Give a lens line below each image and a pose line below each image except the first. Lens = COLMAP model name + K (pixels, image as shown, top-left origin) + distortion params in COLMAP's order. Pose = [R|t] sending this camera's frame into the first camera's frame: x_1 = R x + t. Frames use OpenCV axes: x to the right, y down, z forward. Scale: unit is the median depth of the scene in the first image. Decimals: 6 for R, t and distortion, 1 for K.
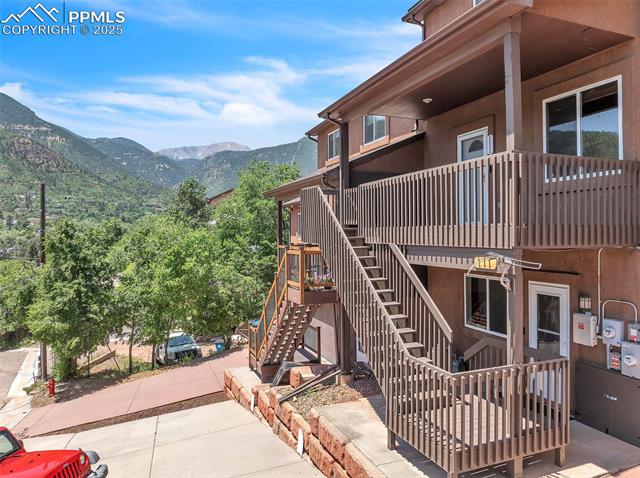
lens RADIAL K [[462.3, 0, 321.2], [0, 462.3, 232.7], [0, 0, 1]] dist [-0.030736, -0.001444]
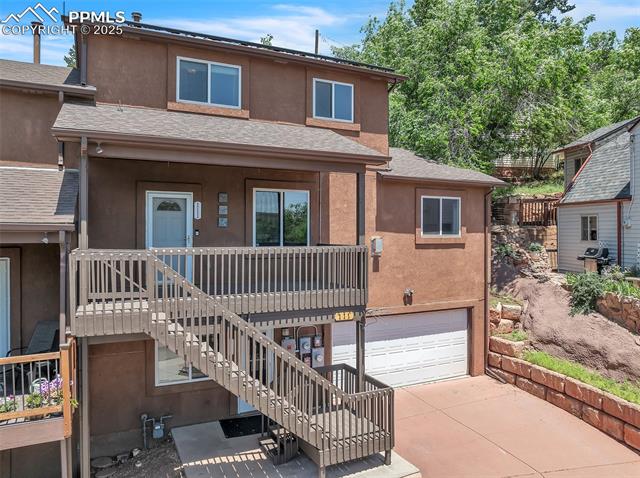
lens RADIAL K [[472.5, 0, 321.2], [0, 472.5, 228.9], [0, 0, 1]] dist [-0.023429, 0.000417]
pose [[-0.082499, 0.013303, 0.996502, -0.774092], [-0.004481, 0.999896, -0.013719, -0.129918], [-0.996581, -0.005597, -0.082430, 0.782651]]
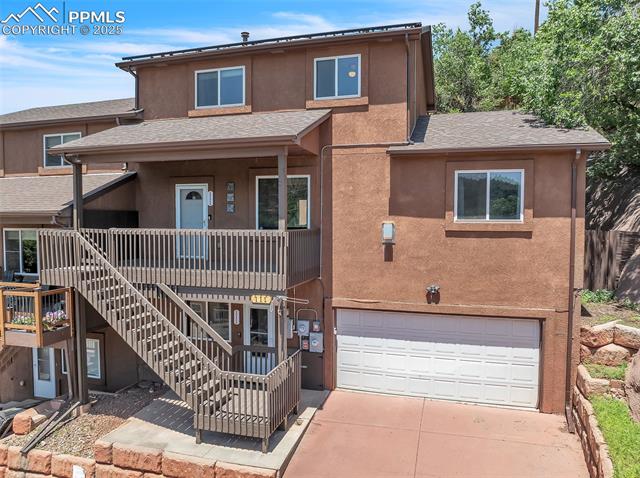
lens RADIAL K [[461.5, 0, 320.0], [0, 461.5, 239.0], [0, 0, 1]] dist [-0.029472, 0.002673]
pose [[0.617523, -0.026531, 0.786105, -0.468713], [-0.007793, 0.999176, 0.039844, -0.127777], [-0.786514, -0.030731, 0.616807, -0.061578]]
